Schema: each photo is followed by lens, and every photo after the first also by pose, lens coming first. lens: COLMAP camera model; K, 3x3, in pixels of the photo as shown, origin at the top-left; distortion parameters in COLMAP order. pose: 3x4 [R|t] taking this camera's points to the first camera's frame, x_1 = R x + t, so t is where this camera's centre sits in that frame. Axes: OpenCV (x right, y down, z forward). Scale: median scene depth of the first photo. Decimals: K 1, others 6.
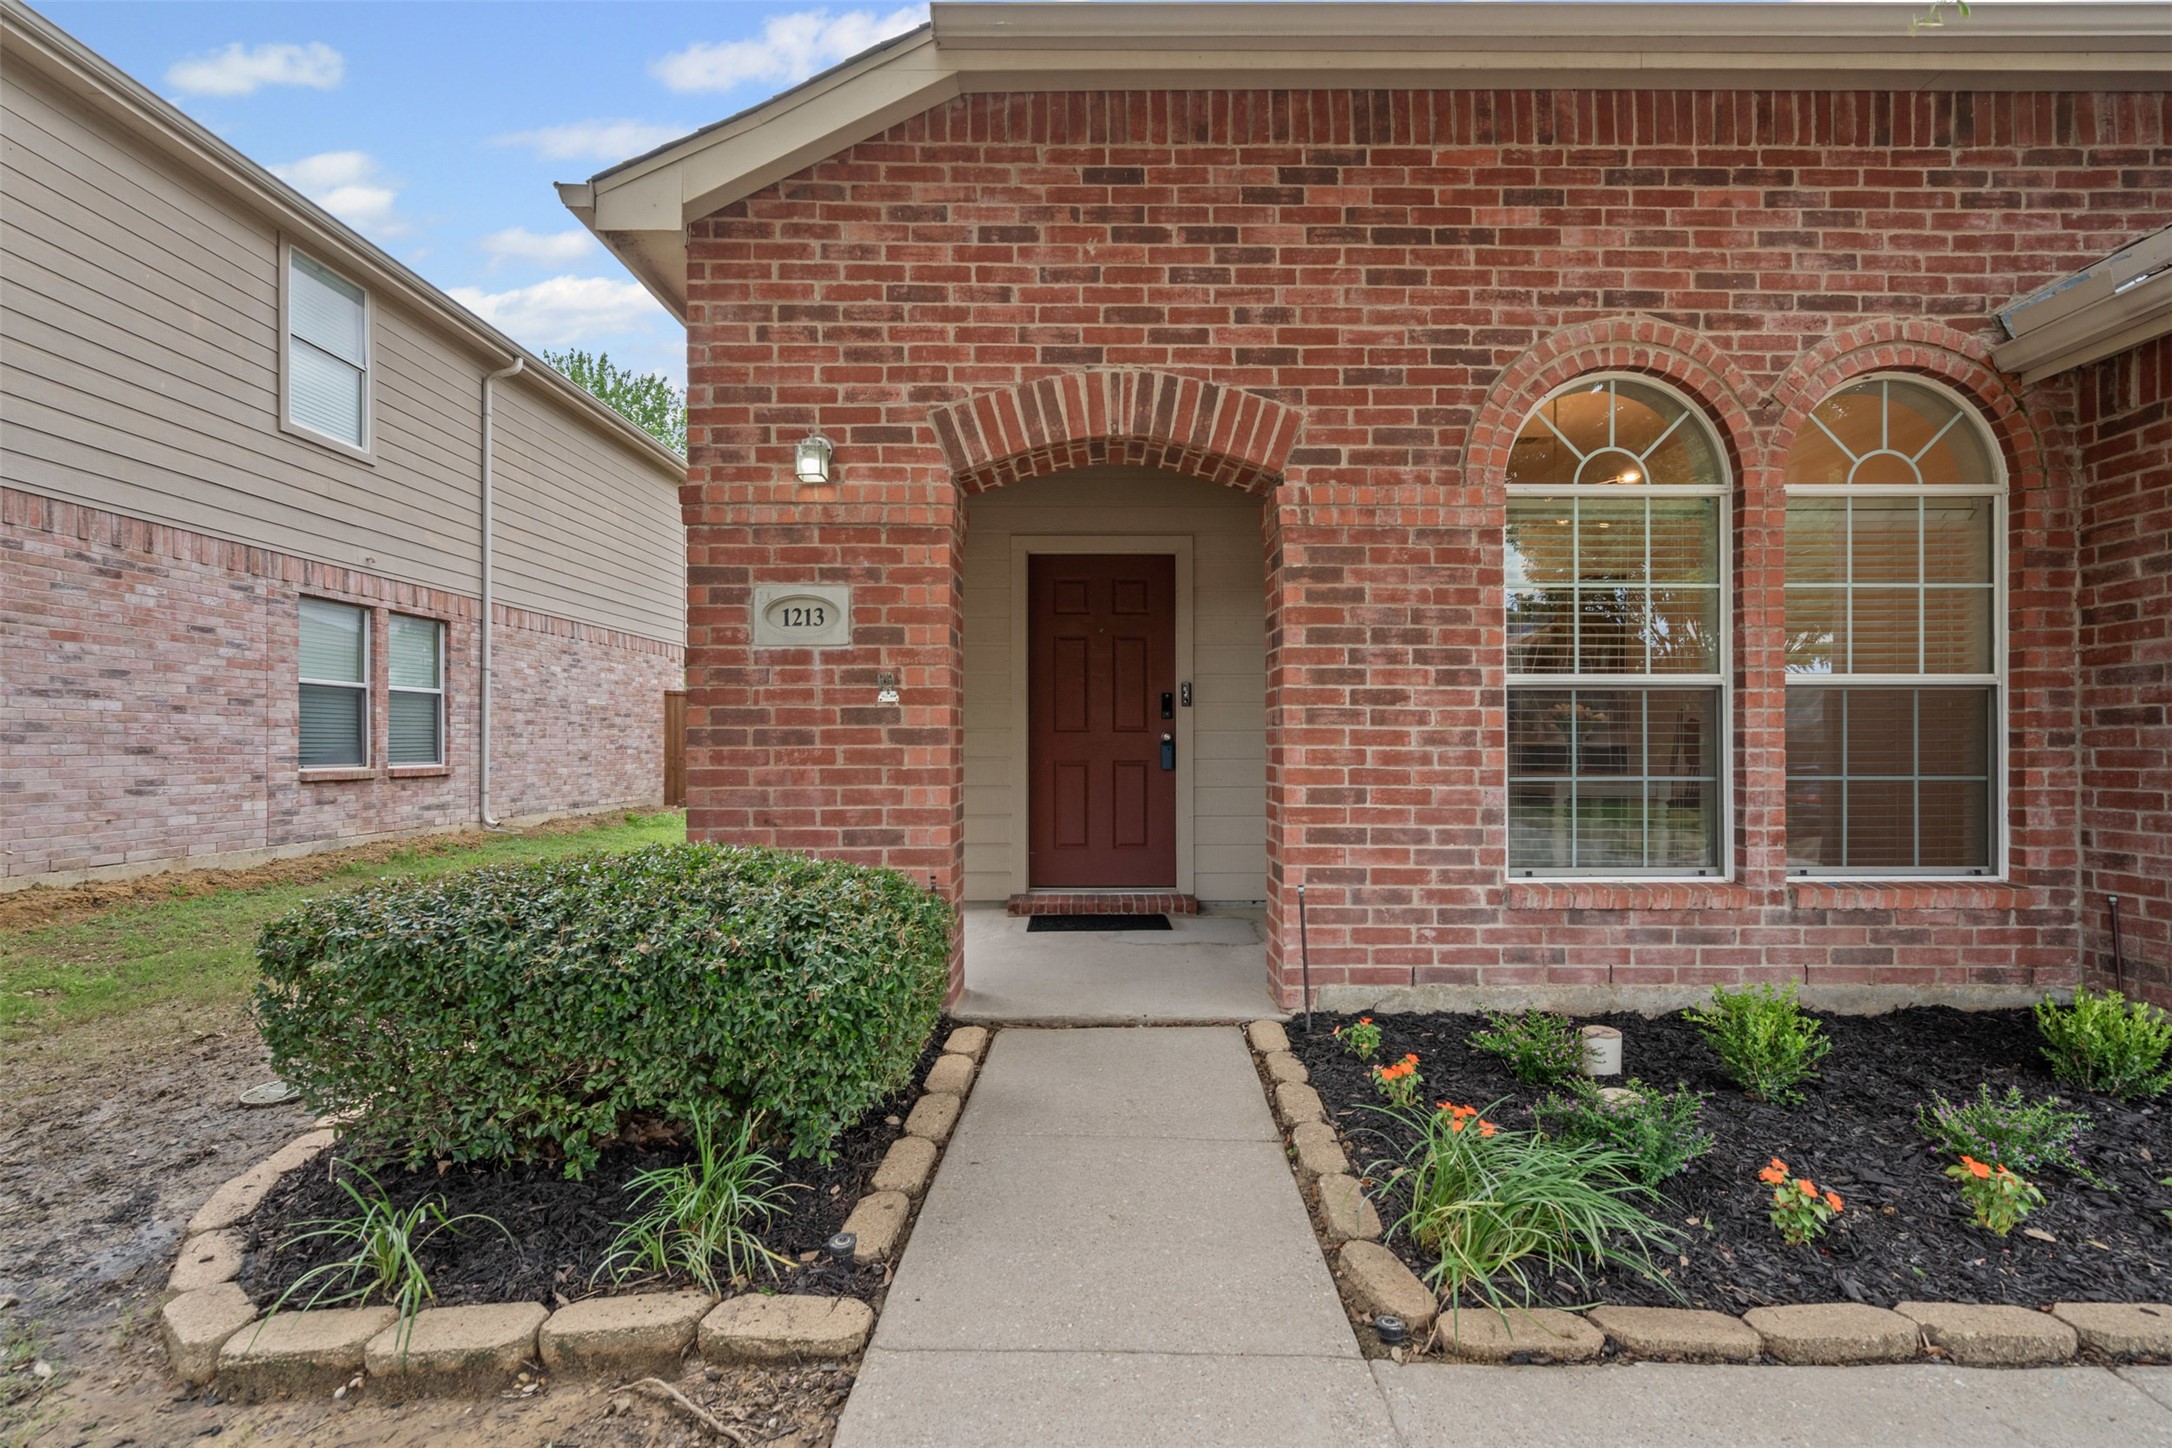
lens RADIAL K [[1010.3, 0, 1092.6], [0, 1010.3, 751.5], [0, 0, 1]] dist [-0.002813, 0.000975]
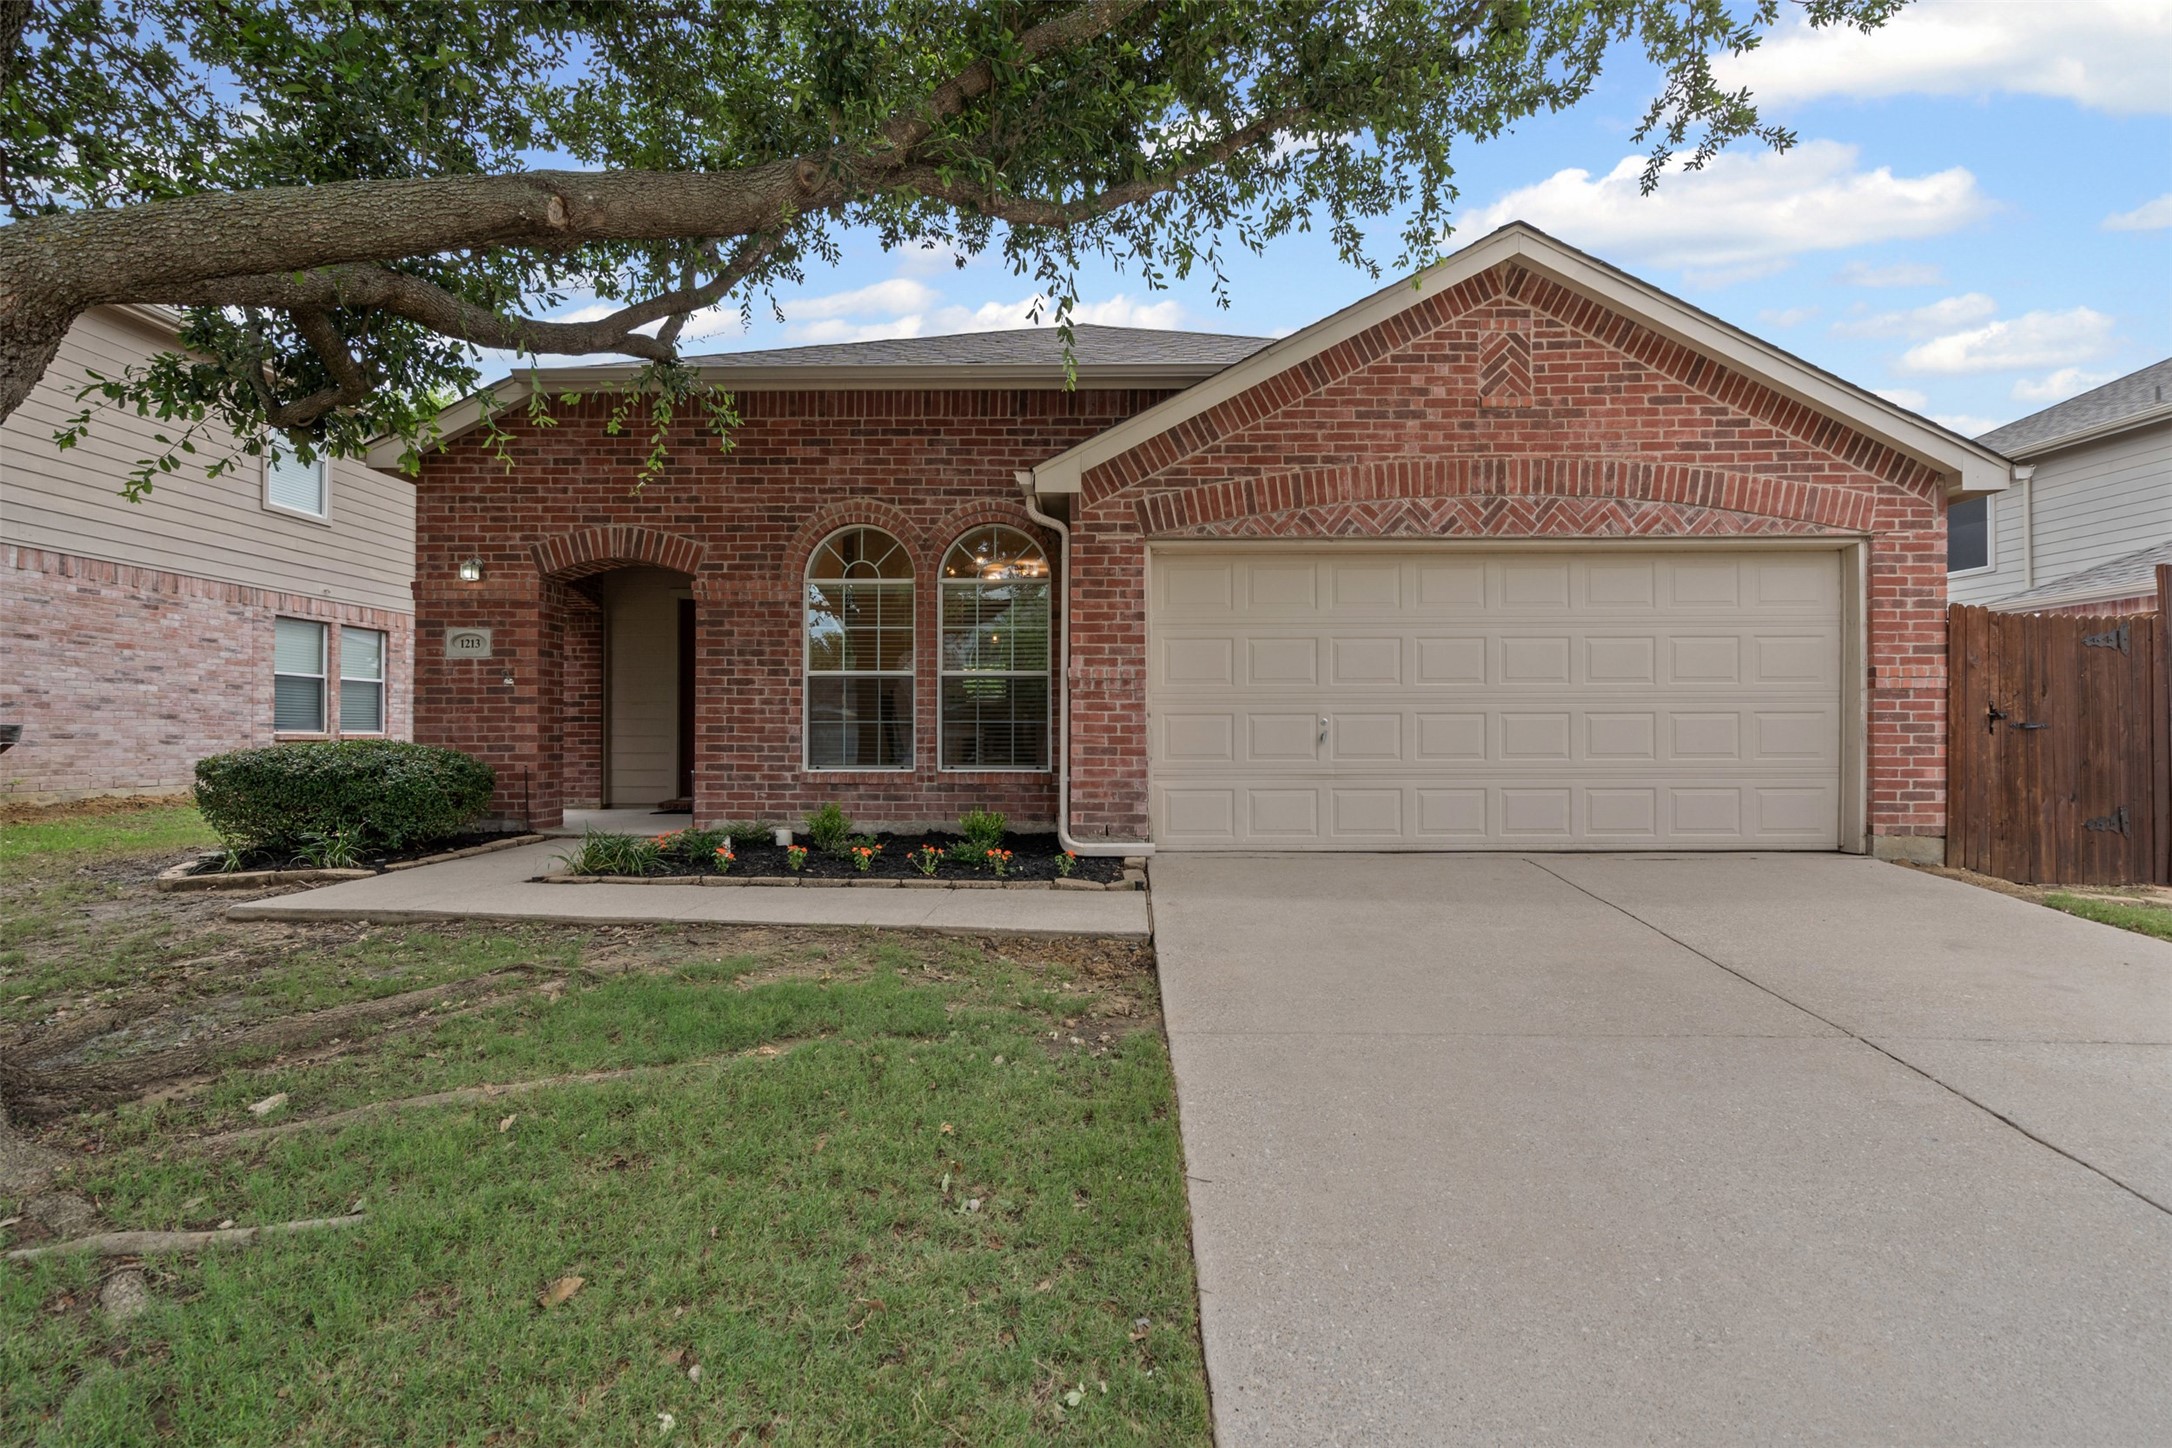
lens RADIAL K [[988.2, 0, 1073.2], [0, 988.2, 734.7], [0, 0, 1]] dist [-0.001312, 0.001235]
pose [[0.999673, 0.002653, -0.025440, 1.022610], [-0.002866, 0.999961, -0.008318, 0.070375], [0.025417, 0.008388, 0.999642, -1.023620]]
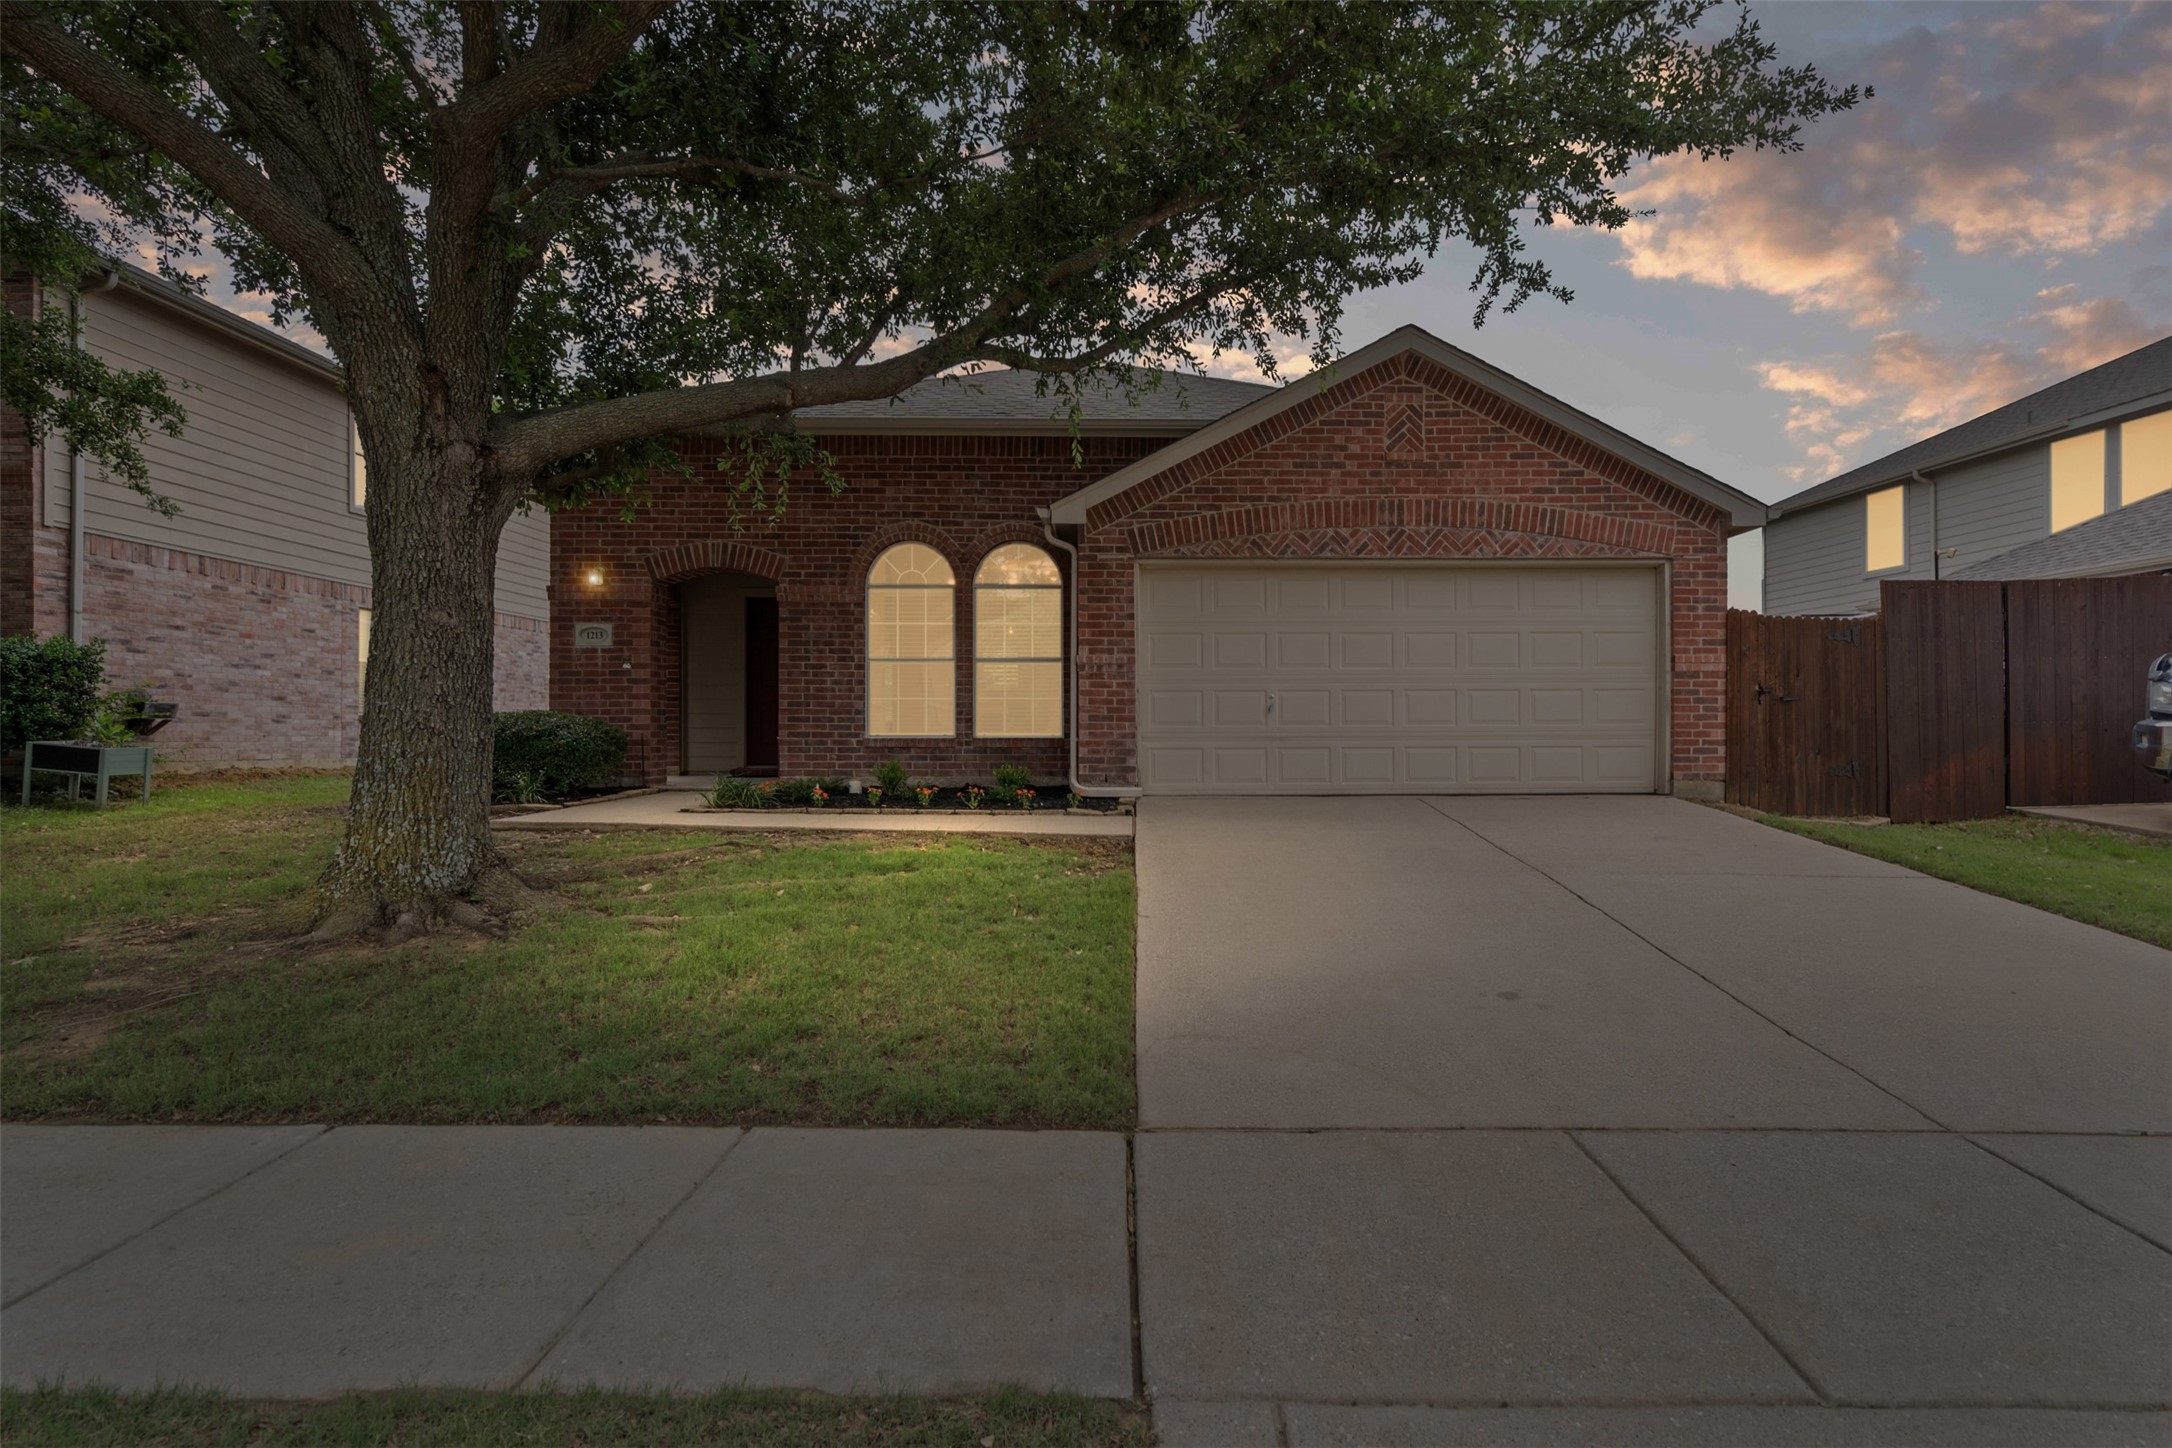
lens RADIAL K [[1053.9, 0, 1119.6], [0, 1053.9, 733.5], [0, 0, 1]] dist [0.002332, 0.000231]
pose [[0.999955, 0.001436, 0.009346, 1.046672], [-0.001395, 0.999989, -0.004490, 0.131335], [-0.009352, 0.004477, 0.999946, -1.739515]]
